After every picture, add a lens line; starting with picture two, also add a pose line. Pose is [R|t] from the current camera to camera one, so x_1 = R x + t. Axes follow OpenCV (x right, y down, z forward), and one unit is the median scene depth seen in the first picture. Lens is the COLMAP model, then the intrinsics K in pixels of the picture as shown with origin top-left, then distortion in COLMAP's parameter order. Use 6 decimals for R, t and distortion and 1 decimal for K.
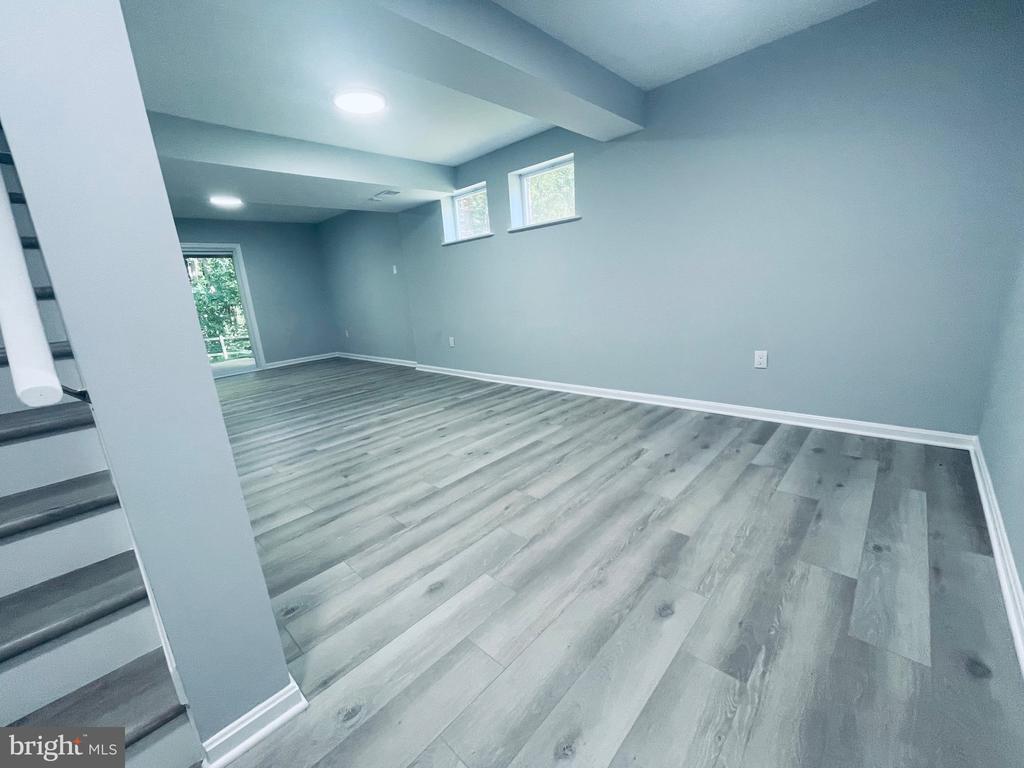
lens RADIAL K [[413.7, 0, 506.5], [0, 413.7, 385.4], [0, 0, 1]] dist [-0.000782, 0.000025]
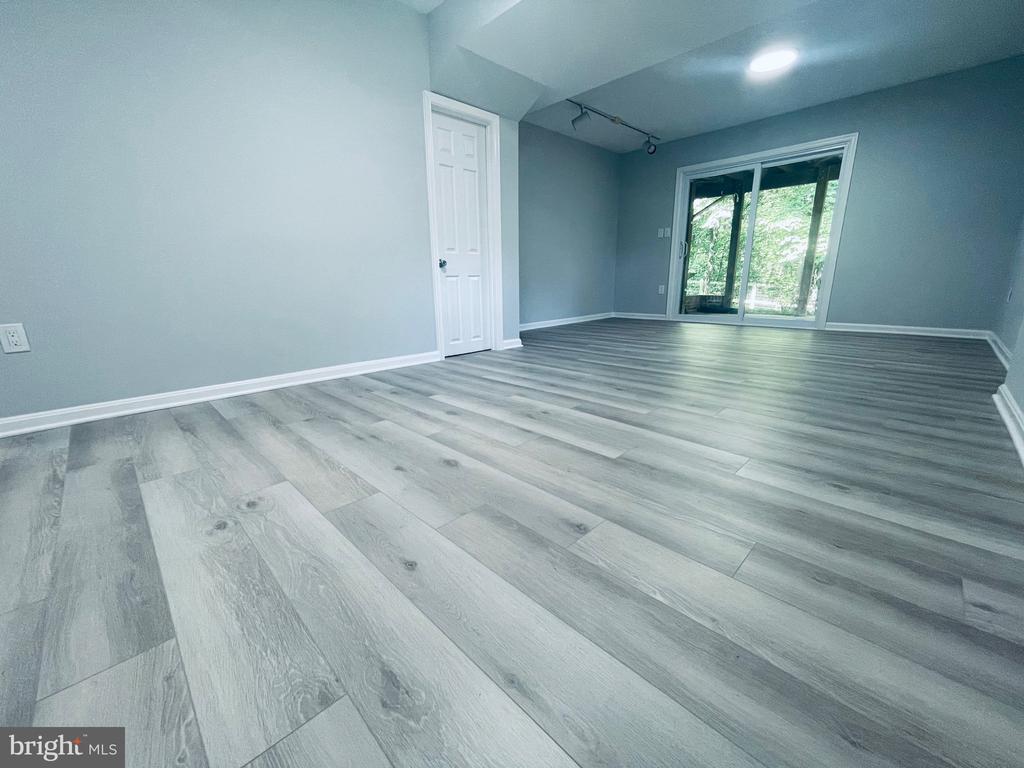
lens RADIAL K [[413.7, 0, 506.5], [0, 413.7, 385.4], [0, 0, 1]] dist [-0.000782, 0.000025]
pose [[-0.035263, 0.322924, -0.945768, 0.219697], [-0.217529, 0.921186, 0.322642, -0.120620], [0.975417, 0.217109, 0.037762, 0.972934]]
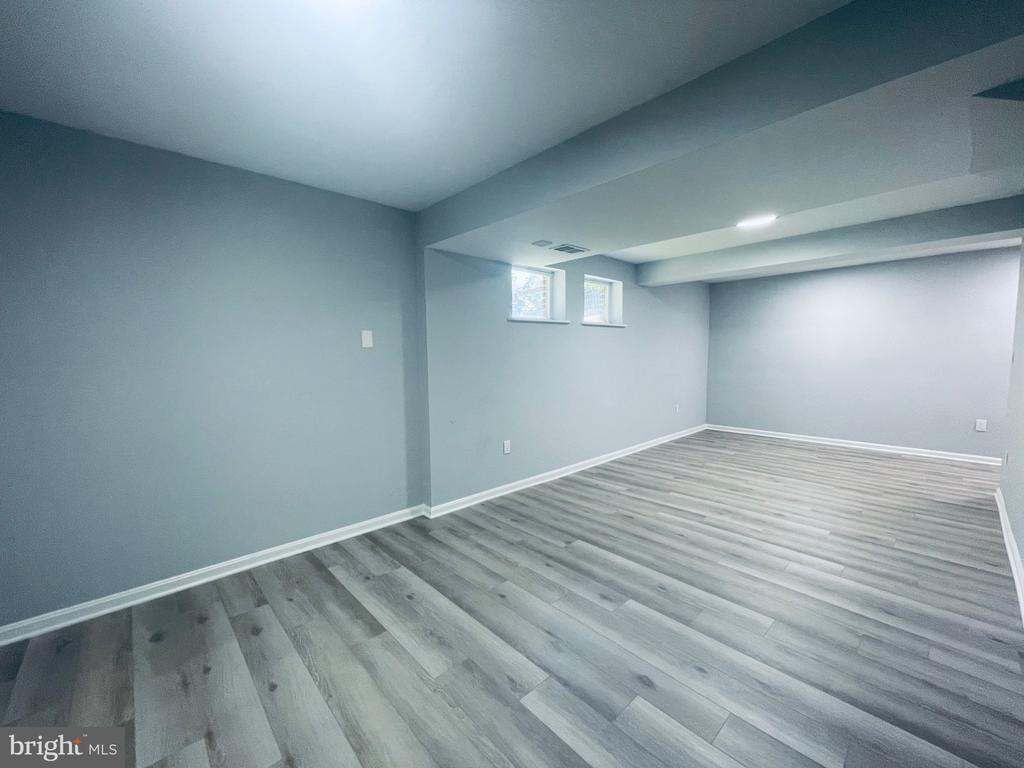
lens RADIAL K [[413.7, 0, 506.5], [0, 413.7, 385.4], [0, 0, 1]] dist [-0.000782, 0.000025]
pose [[0.068772, -0.008373, 0.997597, -1.294648], [0.240282, 0.970667, -0.008418, -0.309063], [-0.968264, 0.240284, 0.068767, 1.395700]]
